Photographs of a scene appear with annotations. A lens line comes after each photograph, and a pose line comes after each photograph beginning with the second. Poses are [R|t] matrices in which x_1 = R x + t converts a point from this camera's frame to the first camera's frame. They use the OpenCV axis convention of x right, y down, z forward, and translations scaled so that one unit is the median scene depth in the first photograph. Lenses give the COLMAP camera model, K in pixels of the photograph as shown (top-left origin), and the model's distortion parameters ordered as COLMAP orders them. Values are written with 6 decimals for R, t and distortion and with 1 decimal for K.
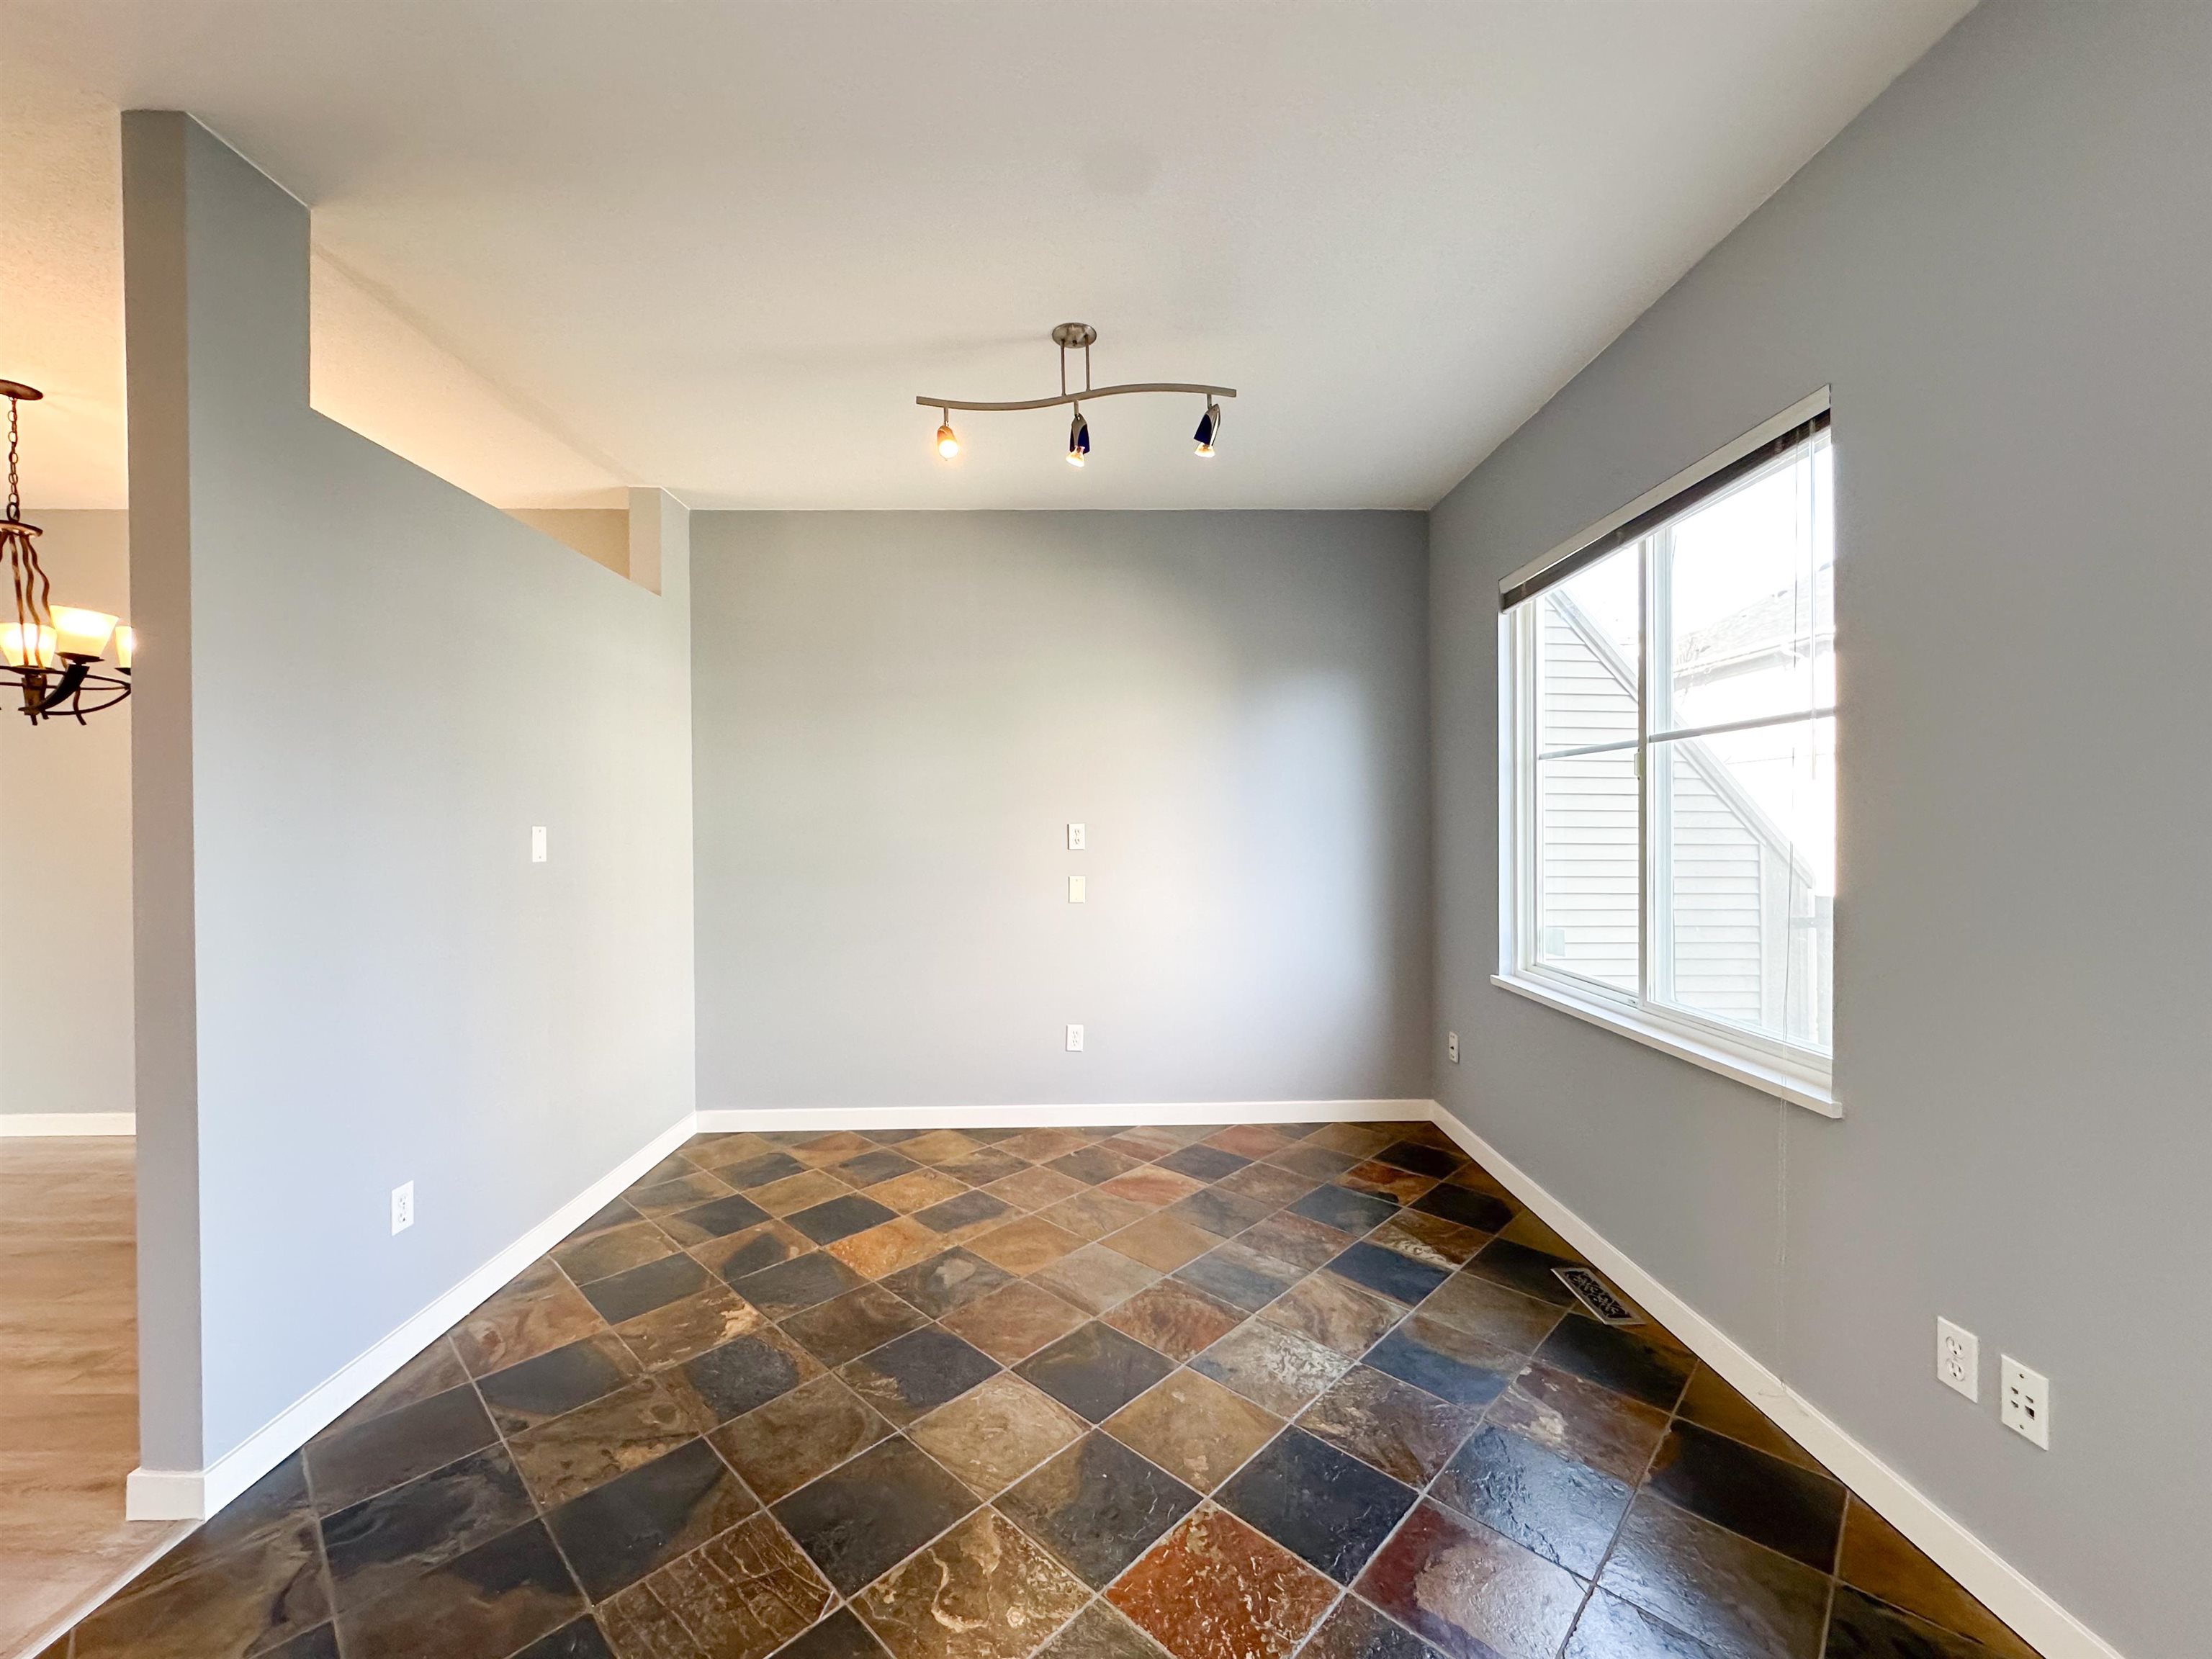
lens RADIAL K [[887.7, 0, 1112.7], [0, 887.7, 820.6], [0, 0, 1]] dist [0.002682, 0.000299]
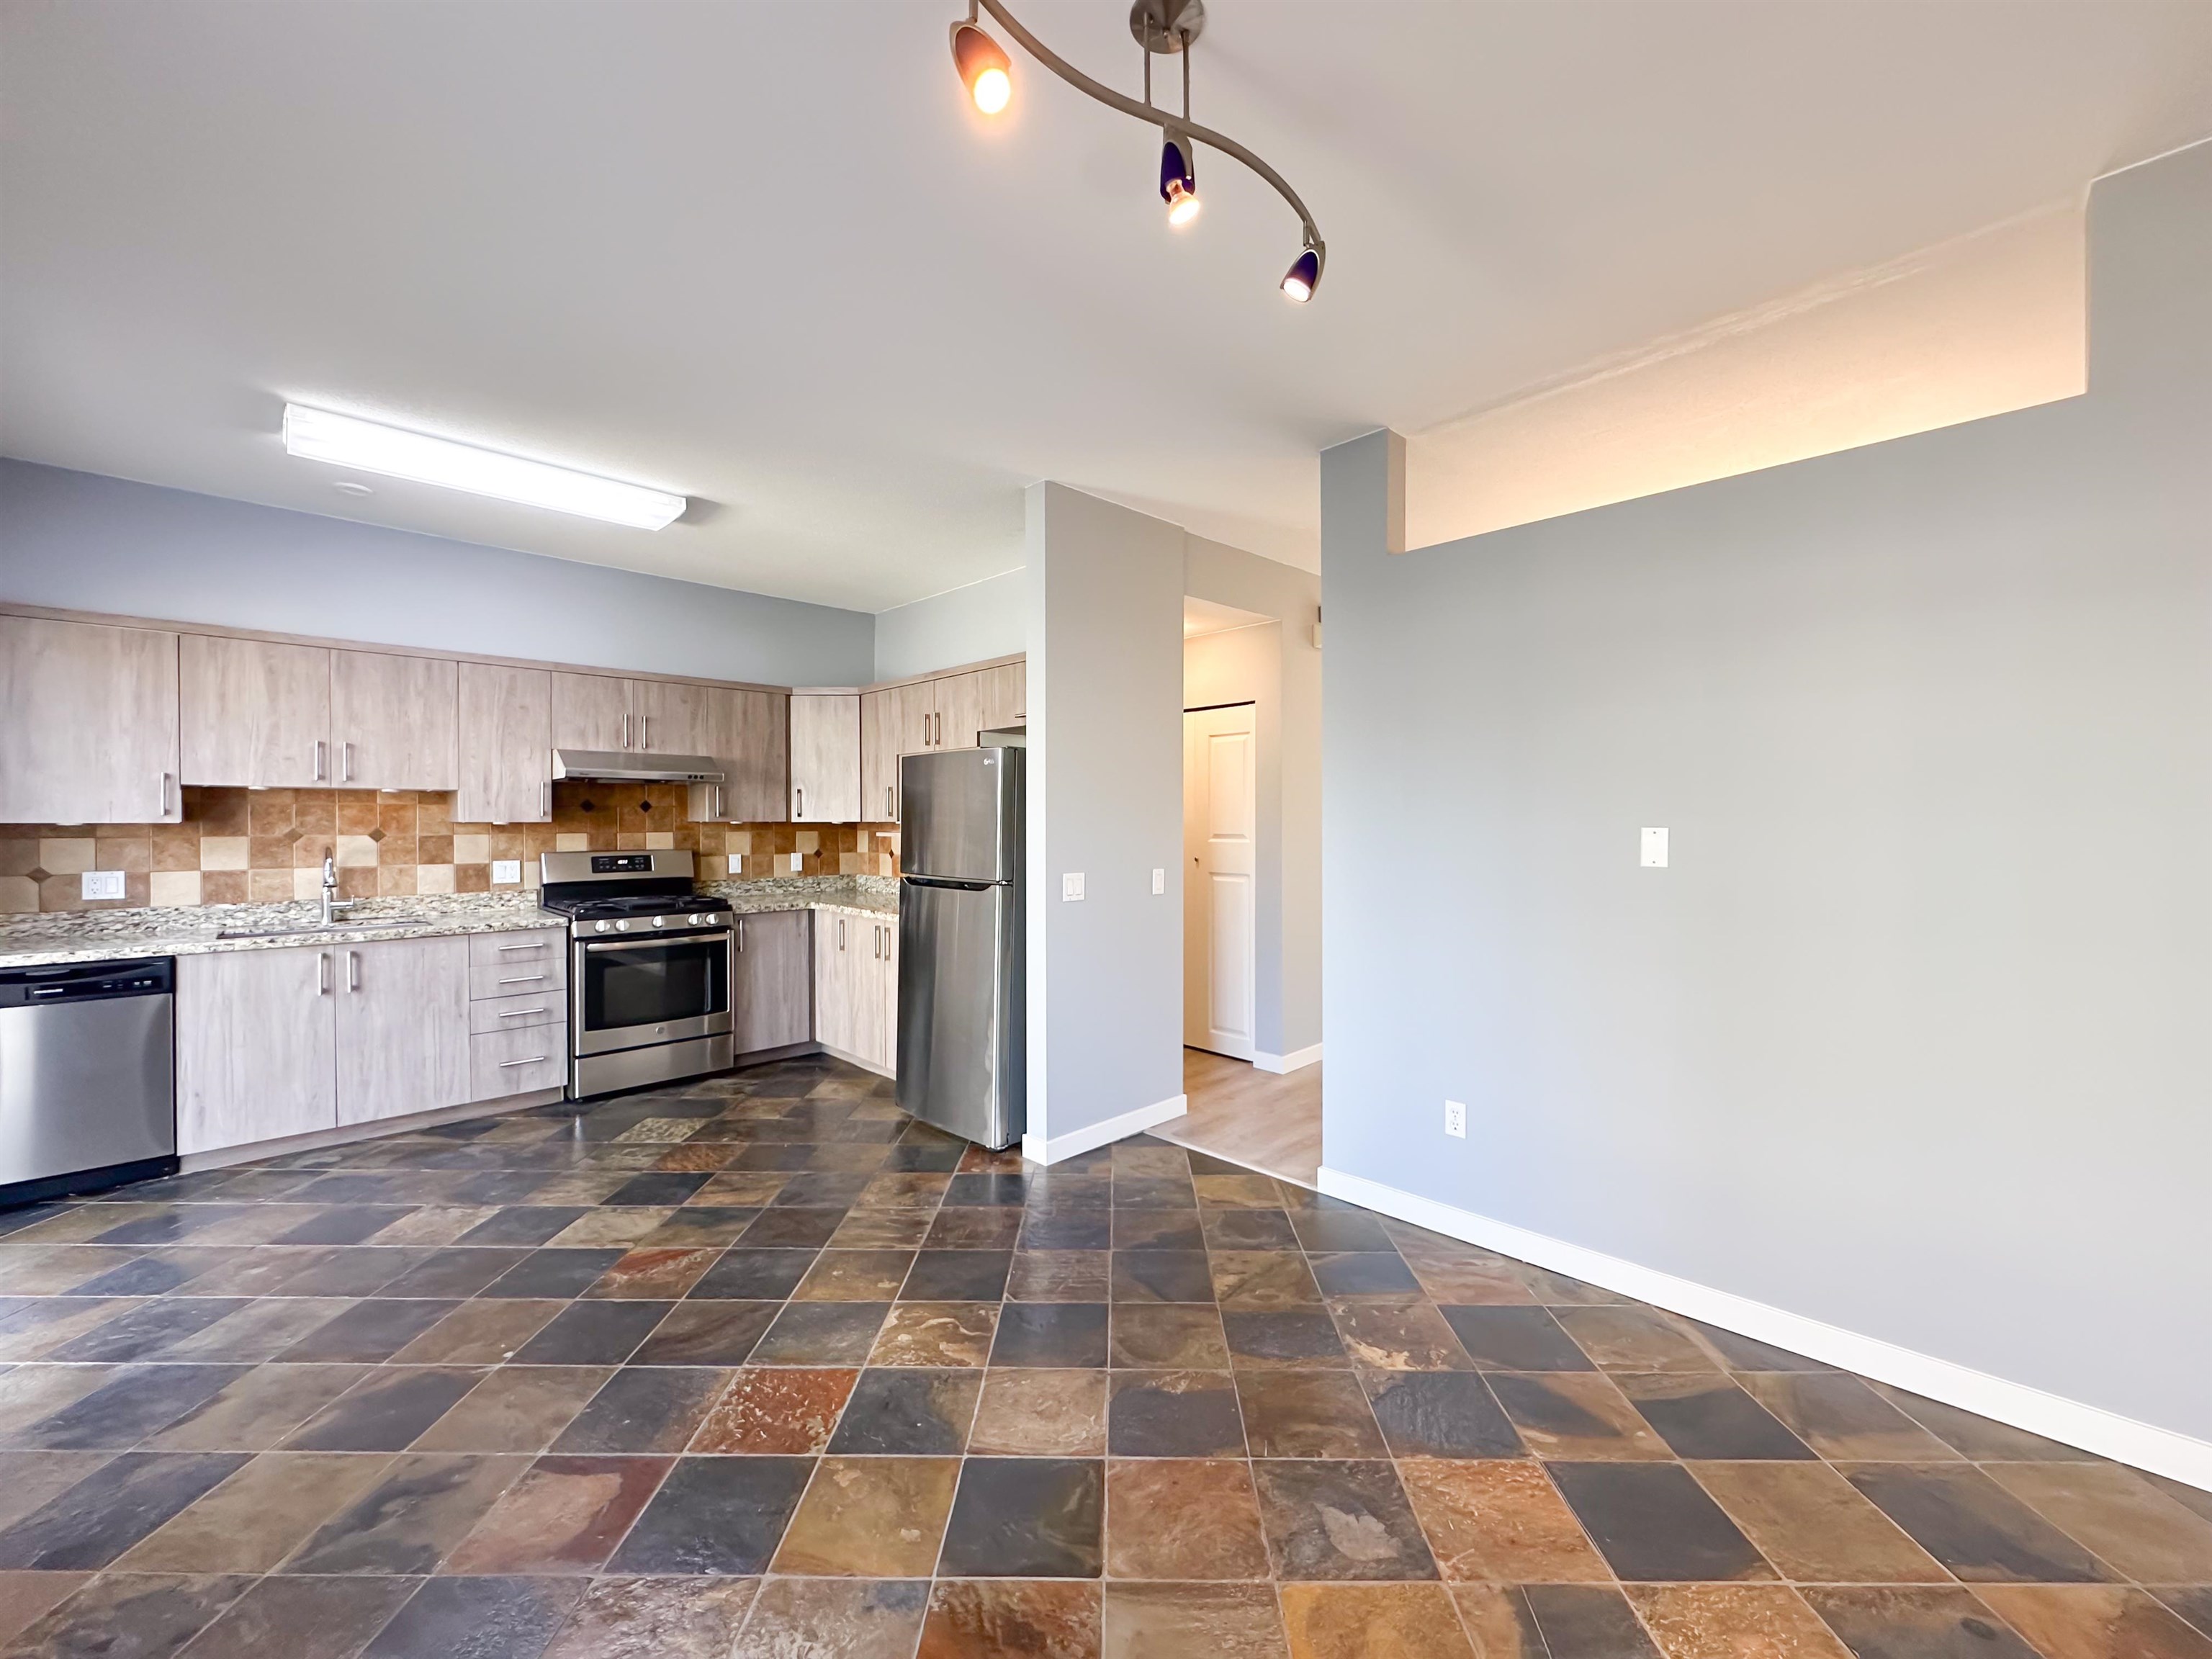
lens RADIAL K [[887.7, 0, 1123.6], [0, 887.7, 829.4], [0, 0, 1]] dist [0.002682, 0.000299]
pose [[-0.726152, 0.018941, -0.687273, 0.390477], [0.013467, 0.999821, 0.013325, -0.014408], [0.687402, 0.000421, -0.726277, 1.392349]]
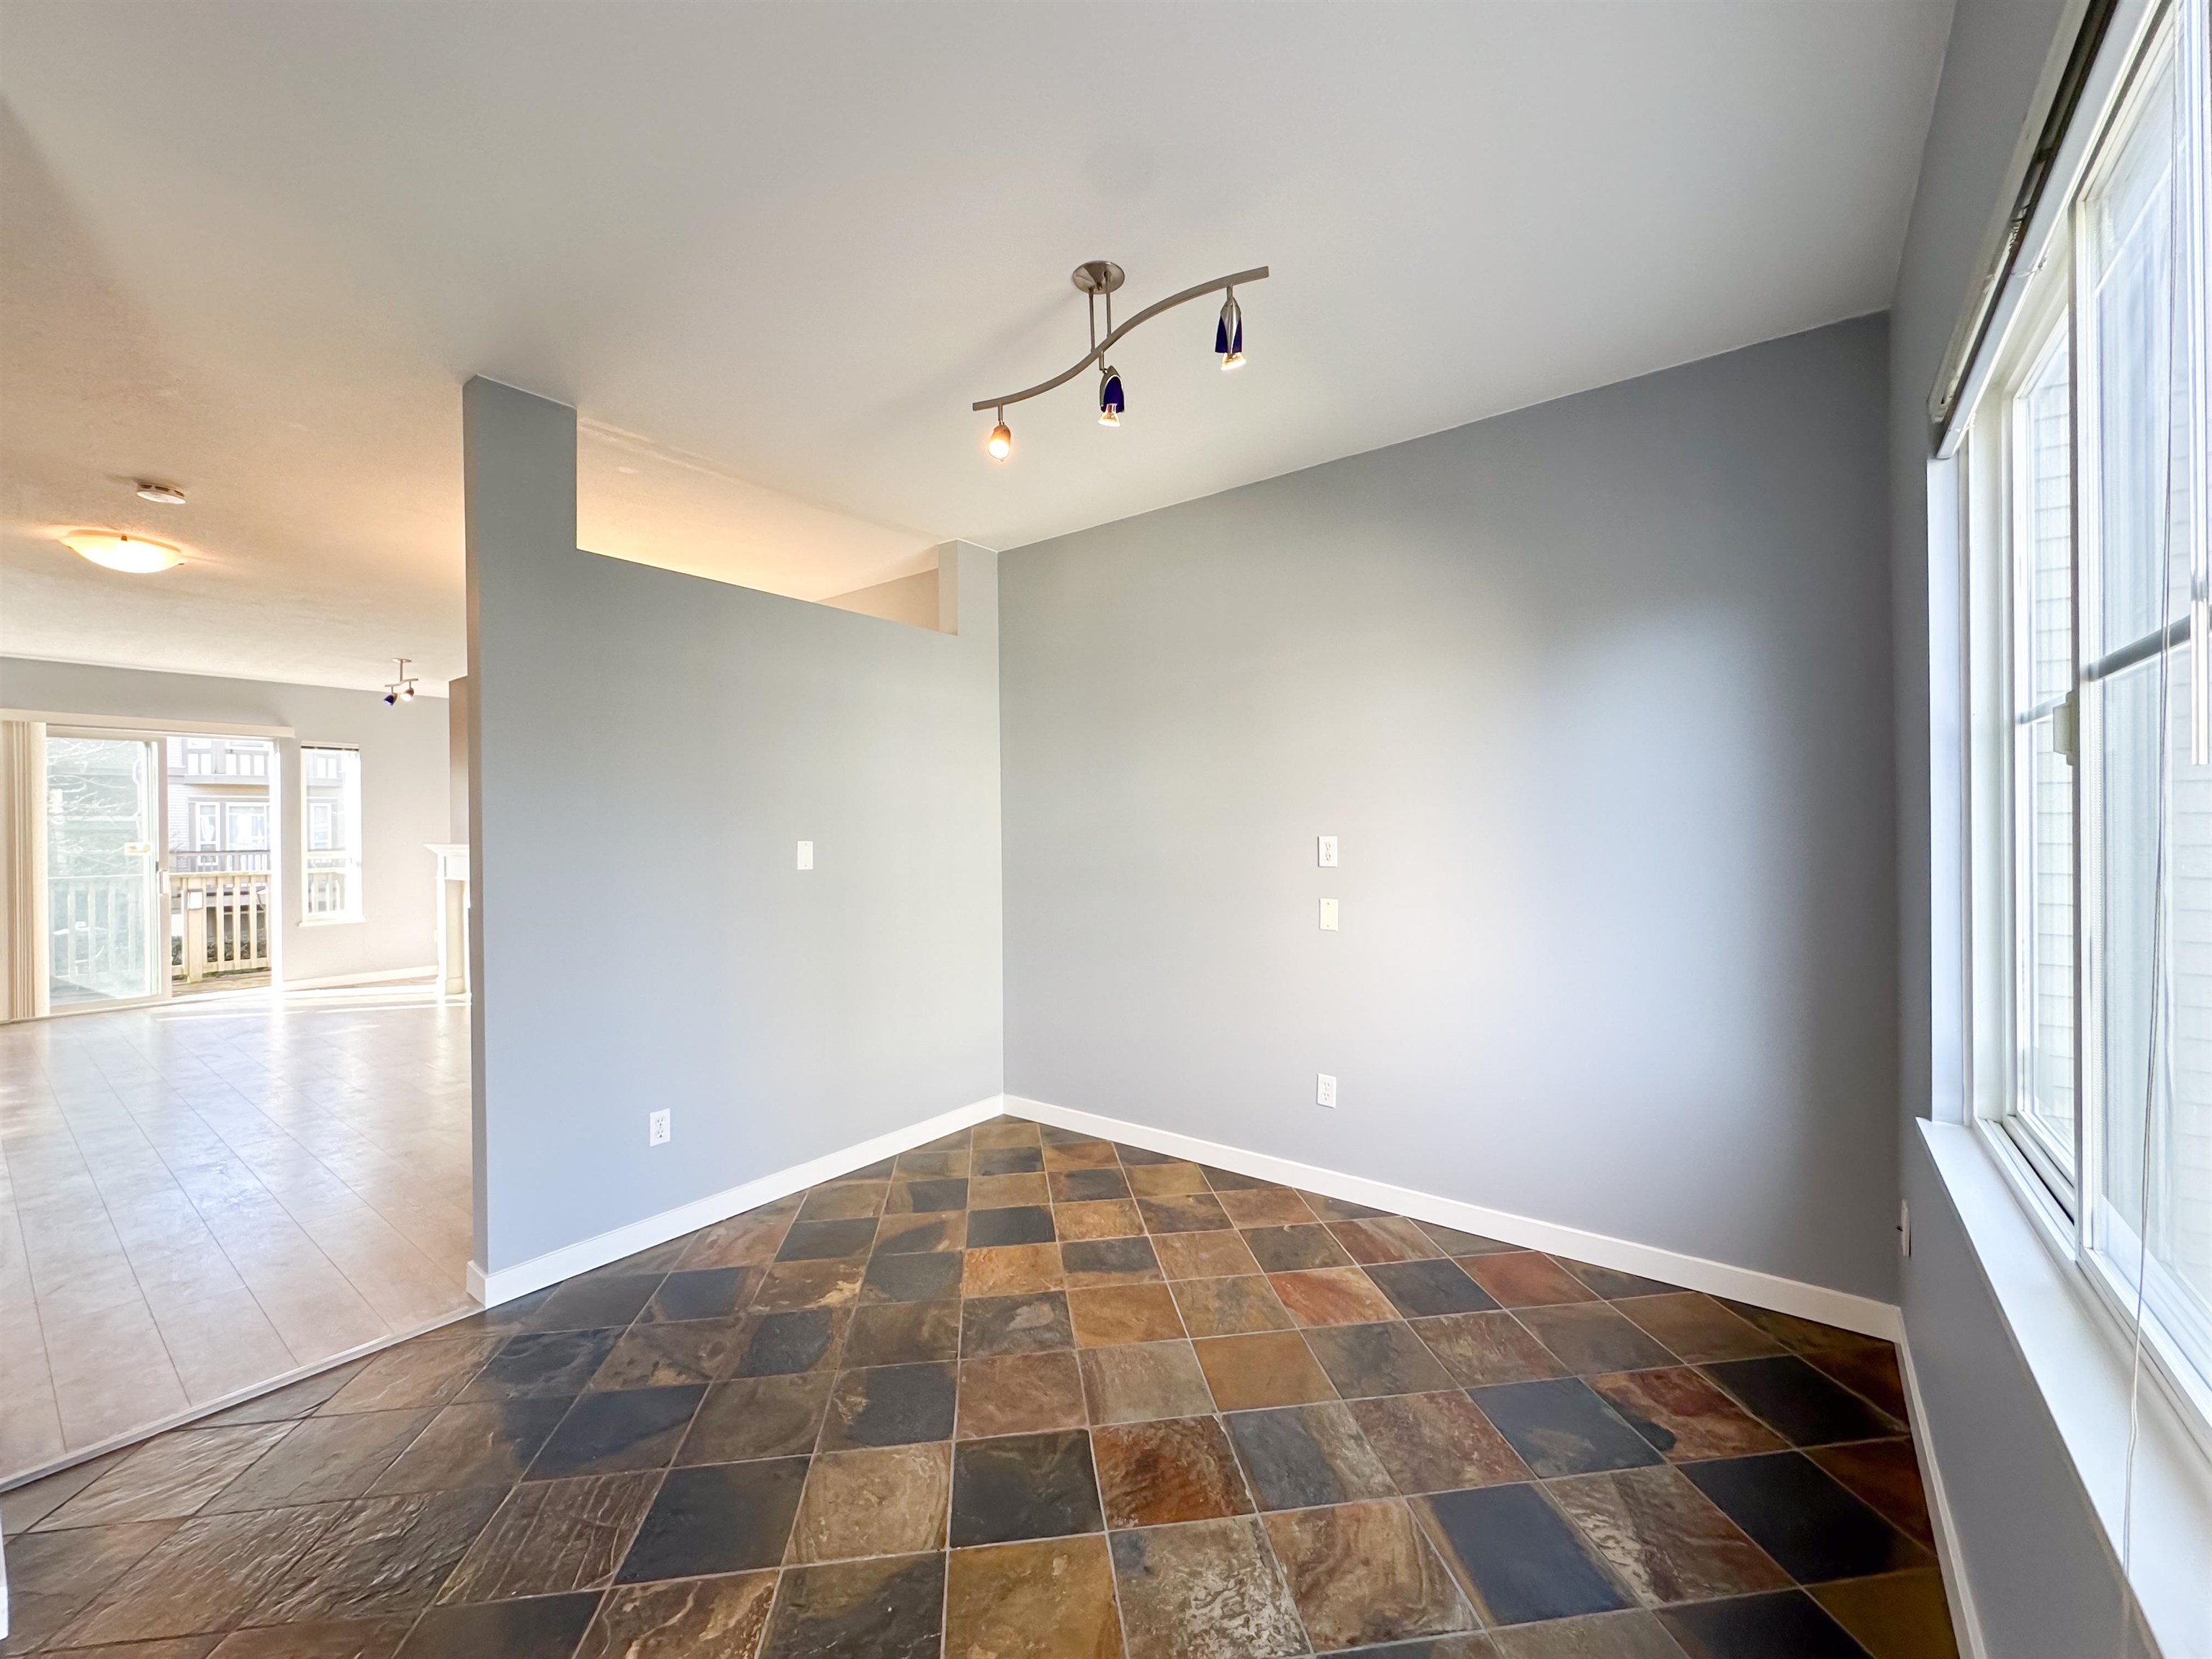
lens RADIAL K [[887.7, 0, 1102.1], [0, 887.7, 822.7], [0, 0, 1]] dist [0.002682, 0.000299]
pose [[0.779369, -0.005080, -0.626545, 0.489352], [0.007820, 0.999968, 0.001620, -0.019067], [0.626517, -0.006162, 0.779384, 0.322640]]
